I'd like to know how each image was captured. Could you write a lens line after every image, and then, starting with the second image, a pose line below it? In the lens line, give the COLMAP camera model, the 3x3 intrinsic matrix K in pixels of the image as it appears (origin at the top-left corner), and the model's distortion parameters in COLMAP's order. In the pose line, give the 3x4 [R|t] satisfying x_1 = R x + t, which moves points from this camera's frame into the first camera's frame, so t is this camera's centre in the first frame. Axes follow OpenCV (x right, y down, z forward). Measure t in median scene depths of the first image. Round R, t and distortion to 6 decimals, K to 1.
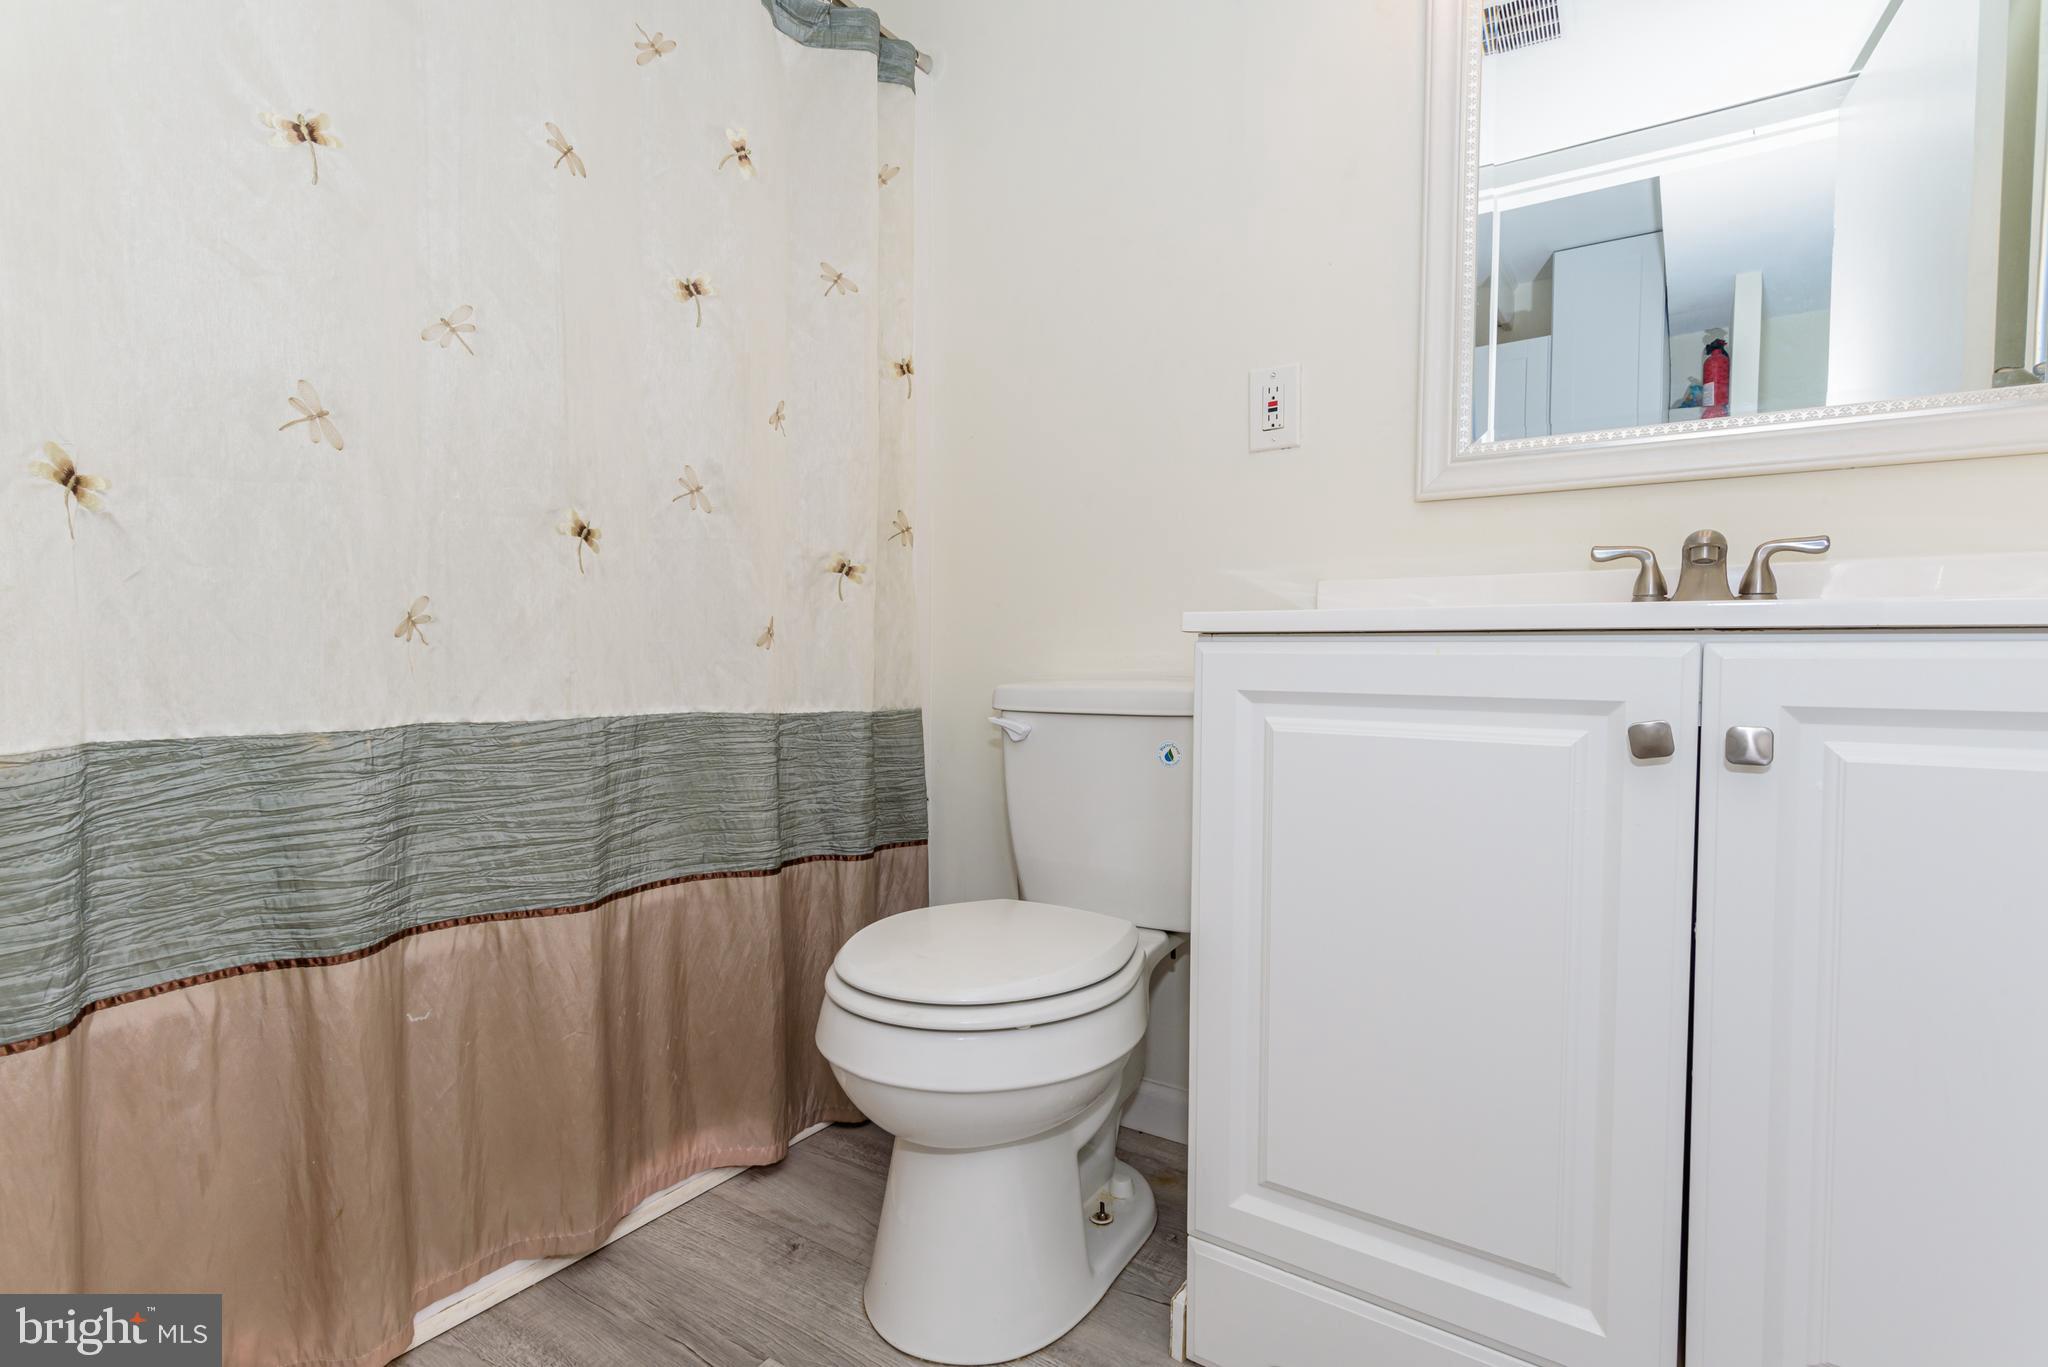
lens RADIAL K [[989.5, 0, 1019.8], [0, 989.5, 686.7], [0, 0, 1]] dist [0.001769, -0.000751]
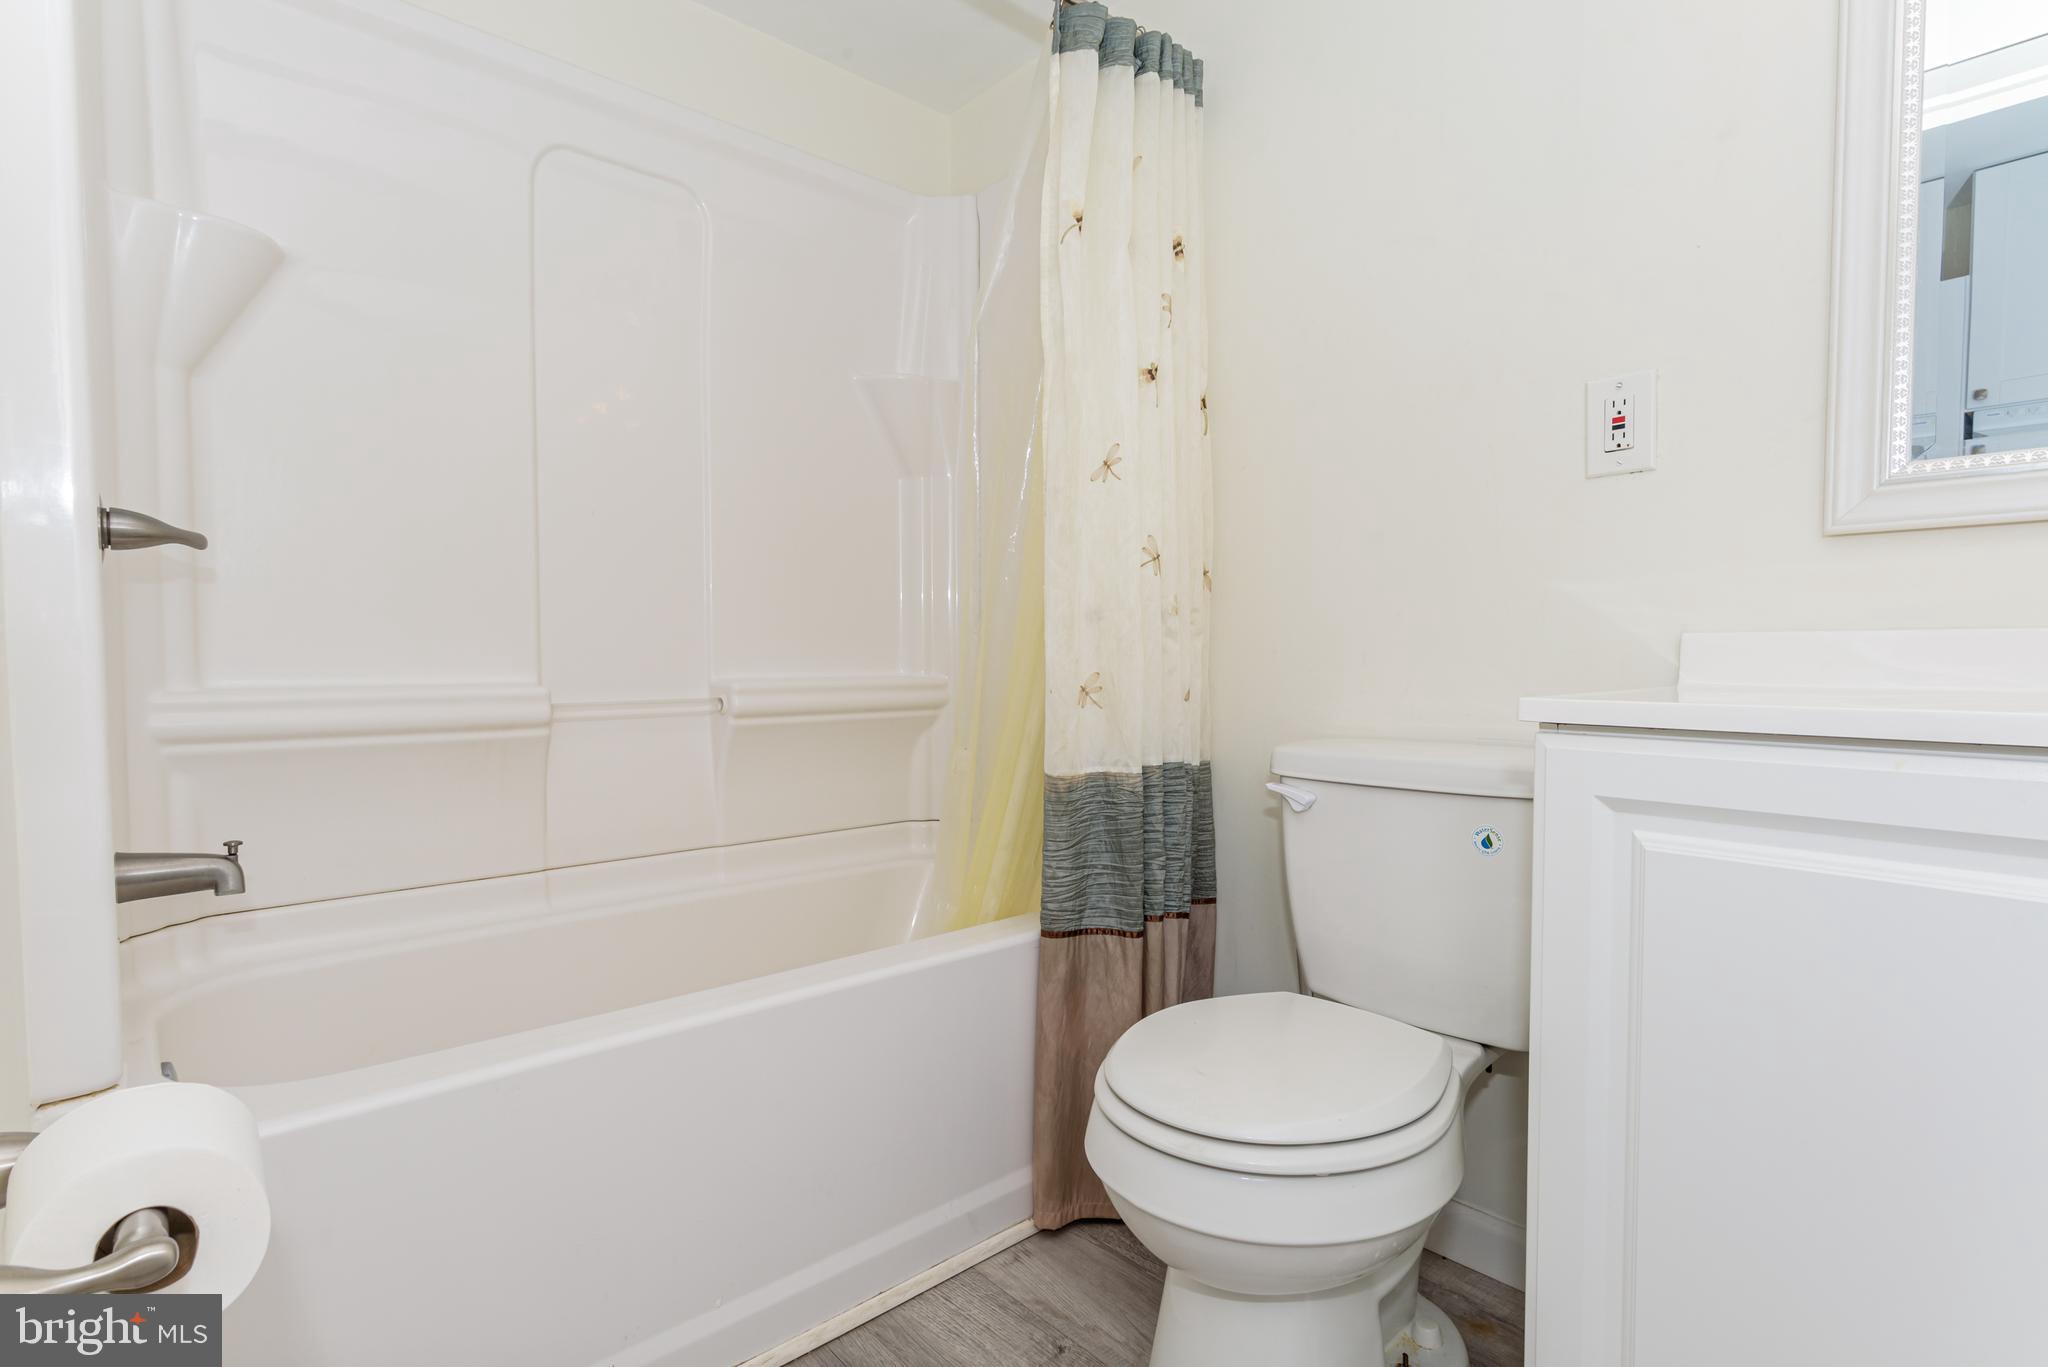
lens RADIAL K [[989.5, 0, 1018.0], [0, 989.5, 679.2], [0, 0, 1]] dist [0.001769, -0.000751]
pose [[0.969299, -0.000863, -0.245882, -0.032068], [0.002203, 0.999984, 0.005173, -0.077860], [0.245874, -0.005556, 0.969286, 0.070501]]
